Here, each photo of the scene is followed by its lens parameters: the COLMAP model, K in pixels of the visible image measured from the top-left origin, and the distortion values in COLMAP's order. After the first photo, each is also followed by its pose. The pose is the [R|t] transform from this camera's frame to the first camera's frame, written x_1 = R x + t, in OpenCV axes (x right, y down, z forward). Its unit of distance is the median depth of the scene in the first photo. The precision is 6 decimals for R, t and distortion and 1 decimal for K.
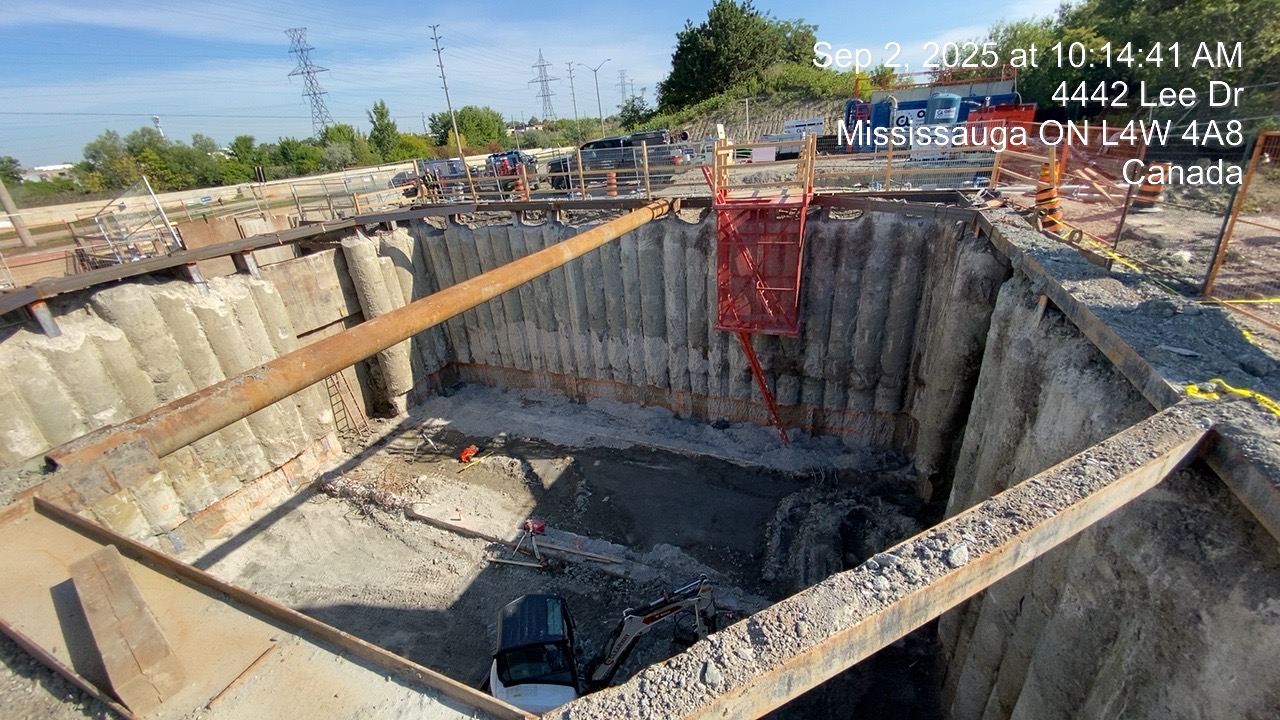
lens RADIAL K [[494.2, 0, 637.8], [0, 494.2, 356.4], [0, 0, 1]] dist [0.003345, -0.008648]
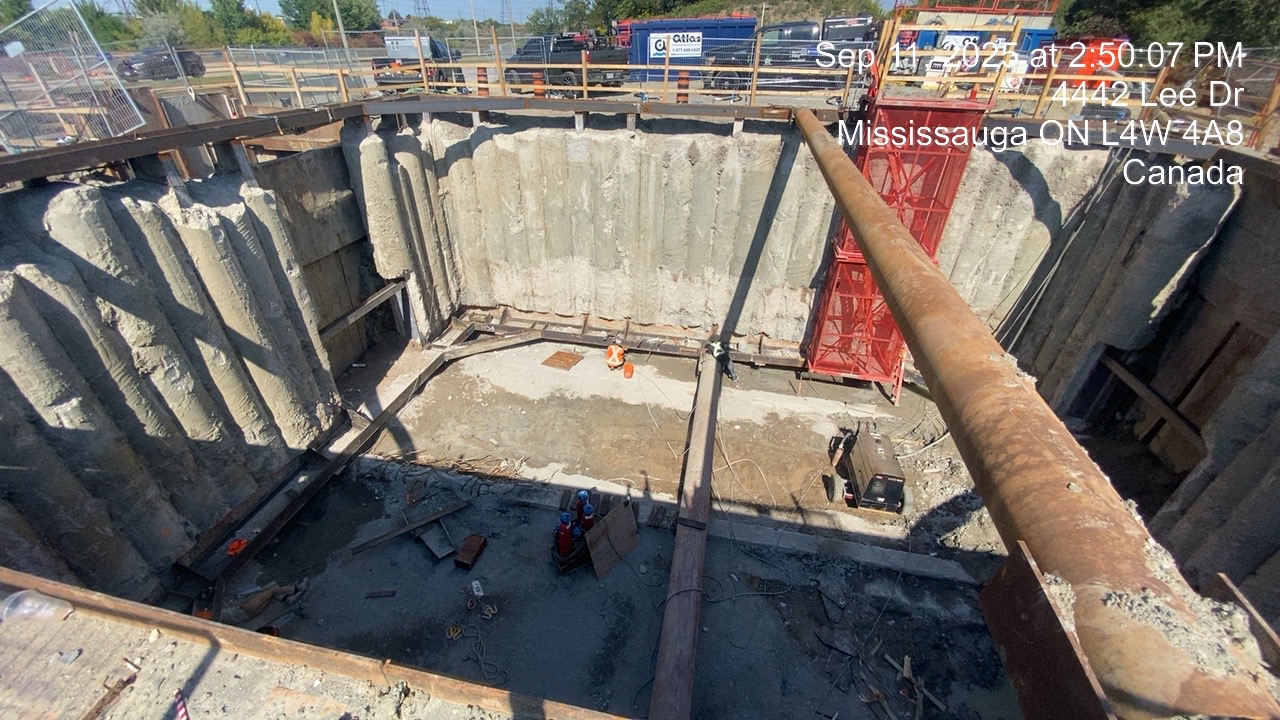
lens RADIAL K [[494.2, 0, 637.8], [0, 494.2, 356.4], [0, 0, 1]] dist [0.003345, -0.008648]
pose [[0.975395, -0.029008, 0.218548, -0.391595], [-0.000080, 0.991260, 0.131925, -0.016411], [-0.220465, -0.128697, 0.966867, 0.199260]]
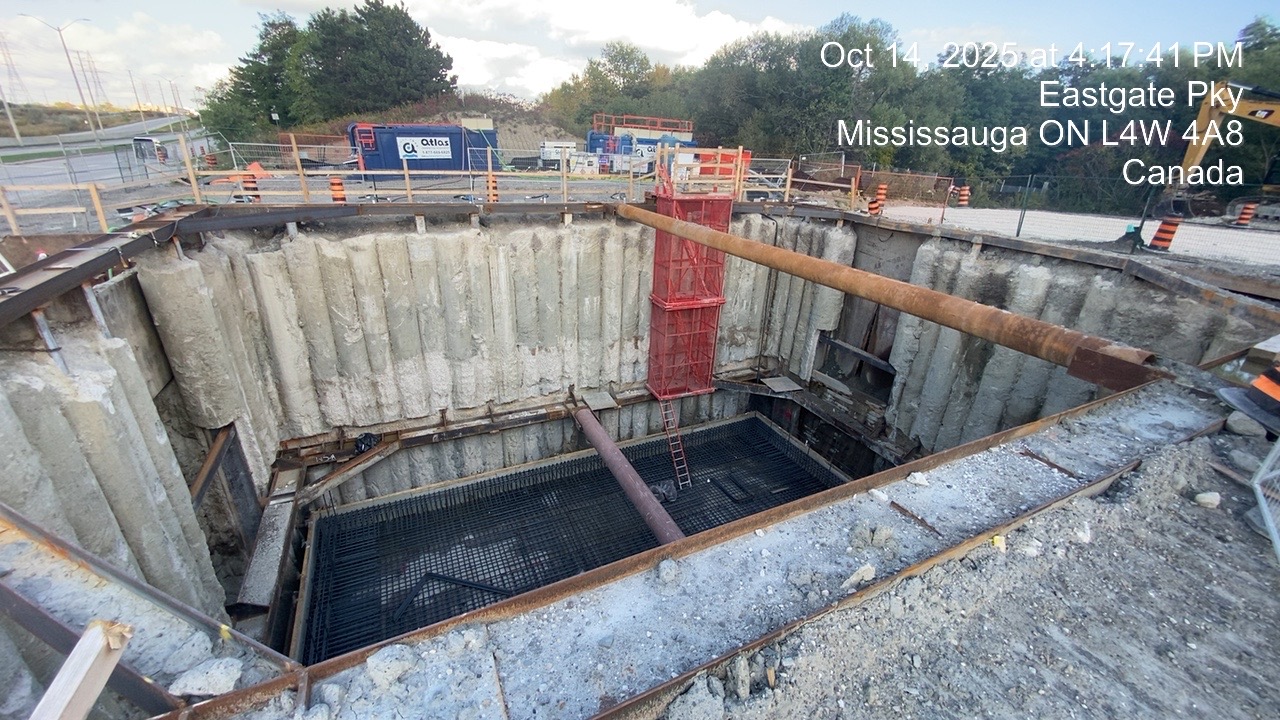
lens RADIAL K [[494.2, 0, 637.8], [0, 494.2, 356.4], [0, 0, 1]] dist [0.003345, -0.008648]
pose [[0.666951, -0.193497, 0.719539, -0.727301], [0.224354, 0.973027, 0.053708, -0.039301], [-0.710522, 0.125611, 0.692373, 0.252324]]
